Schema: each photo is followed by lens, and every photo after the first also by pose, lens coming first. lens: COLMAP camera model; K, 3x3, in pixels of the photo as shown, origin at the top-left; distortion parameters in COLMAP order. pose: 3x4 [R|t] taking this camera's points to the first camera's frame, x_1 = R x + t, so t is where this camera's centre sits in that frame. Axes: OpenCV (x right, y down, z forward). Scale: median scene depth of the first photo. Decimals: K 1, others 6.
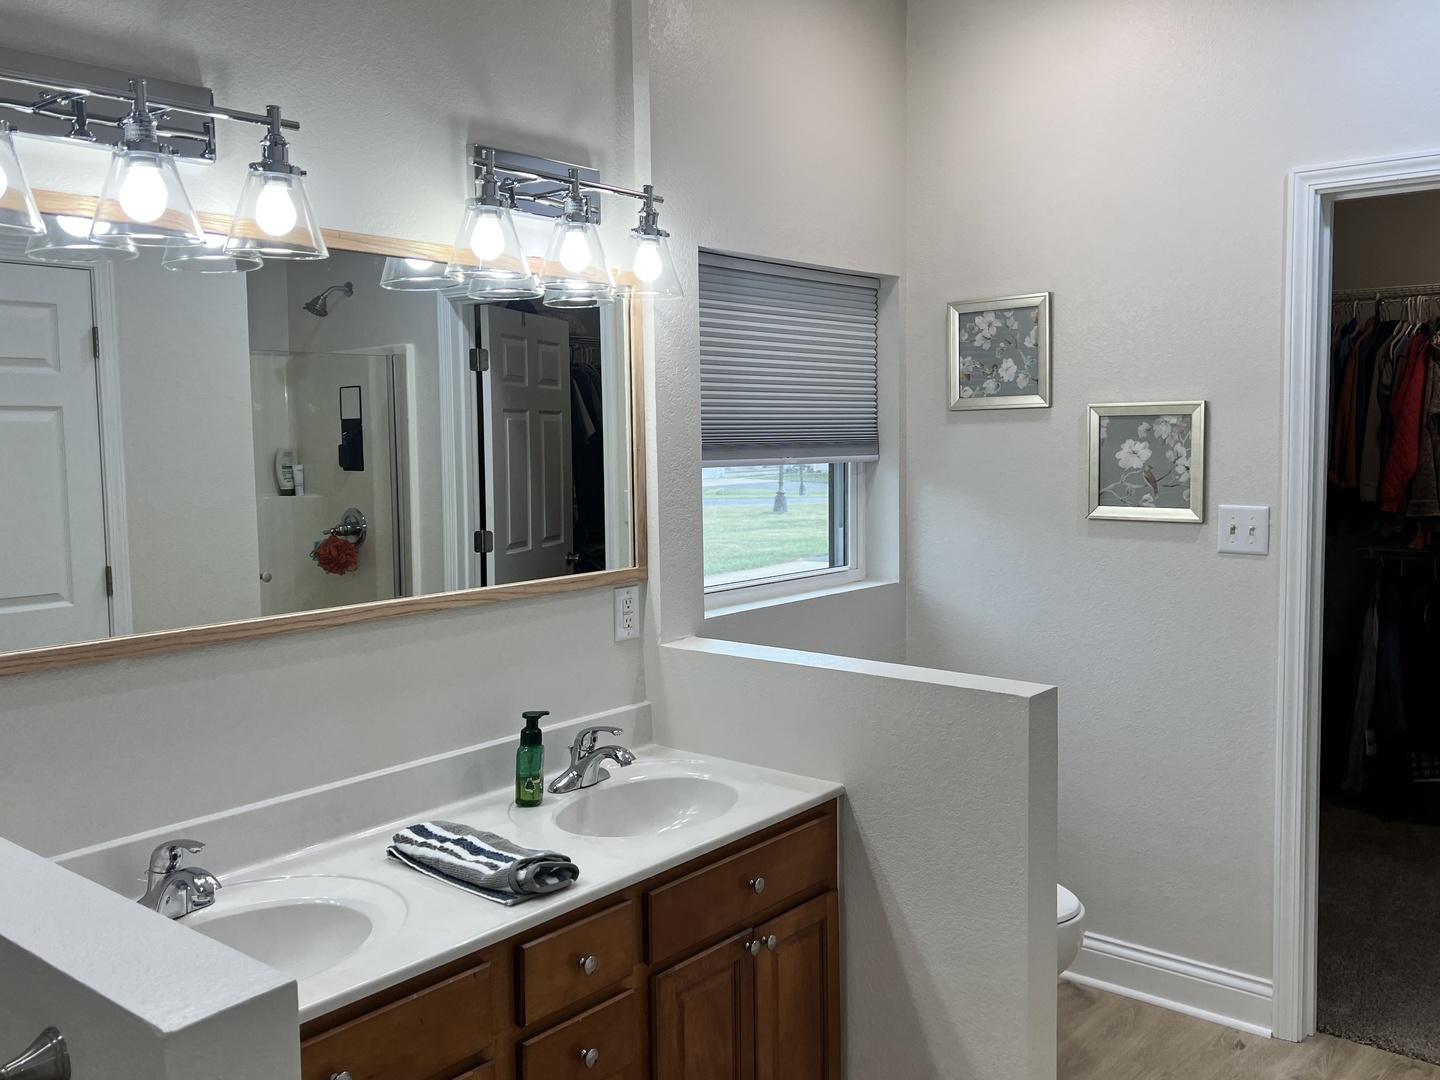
lens RADIAL K [[1253.1, 0, 719.1], [0, 1253.1, 544.8], [0, 0, 1]] dist [0.103959, -0.213592]
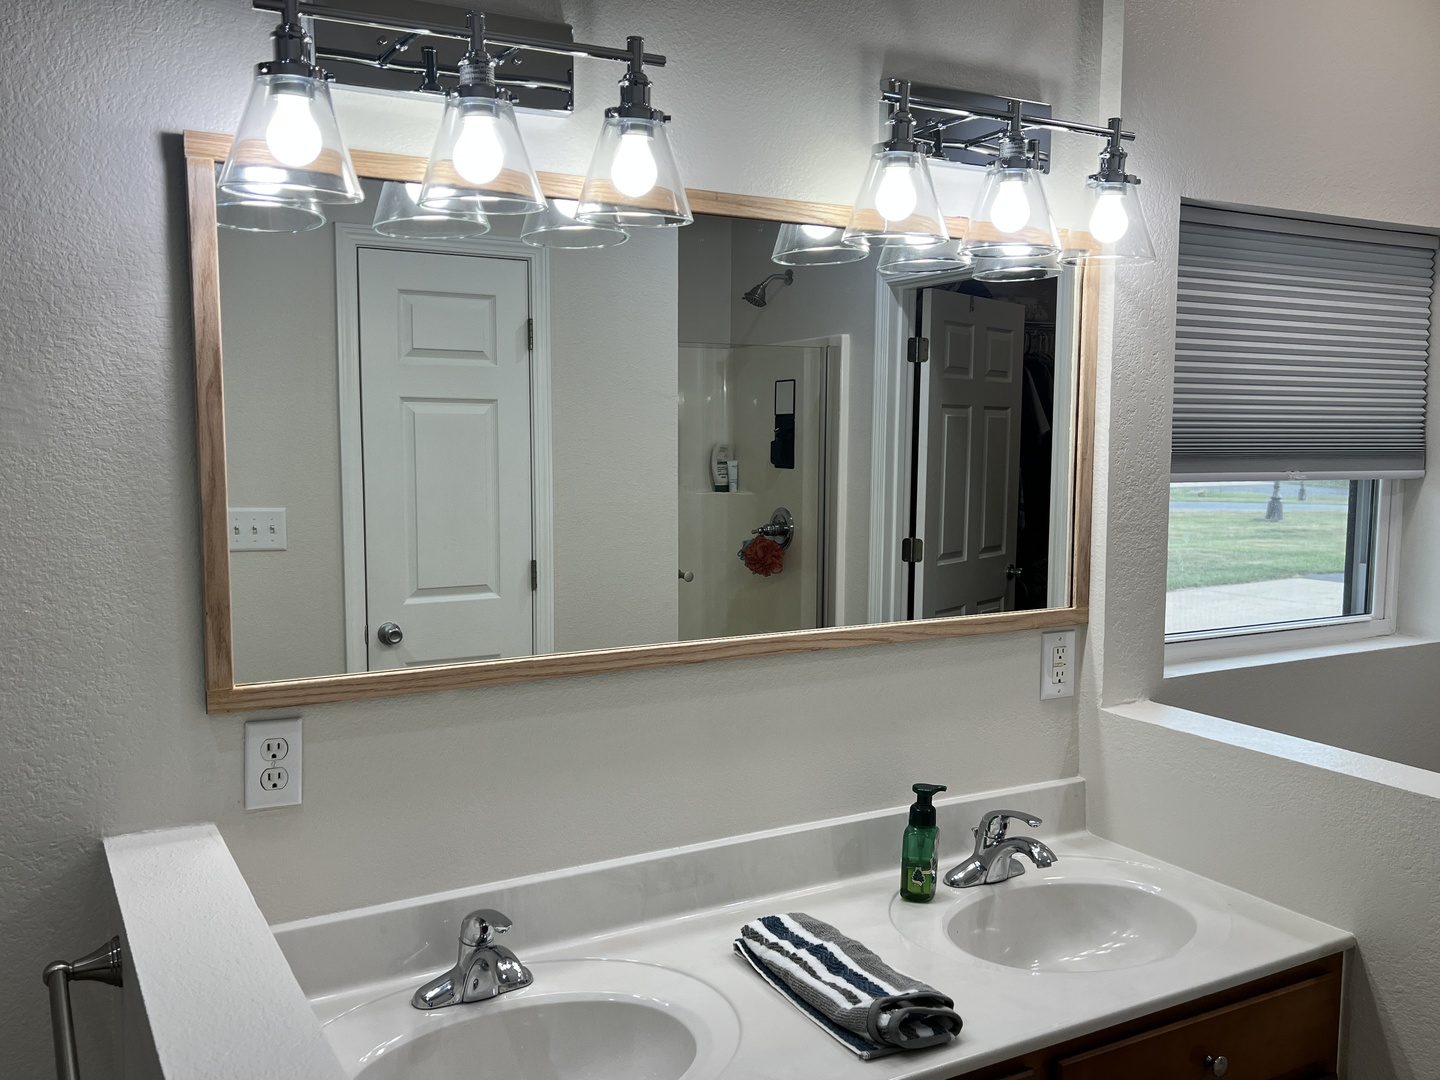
lens RADIAL K [[1253.1, 0, 719.1], [0, 1253.1, 544.8], [0, 0, 1]] dist [0.103959, -0.213592]
pose [[0.933918, 0.049393, -0.354060, 0.005273], [-0.047435, 0.998773, 0.014213, -0.023438], [0.354327, 0.003521, 0.935115, 0.188270]]
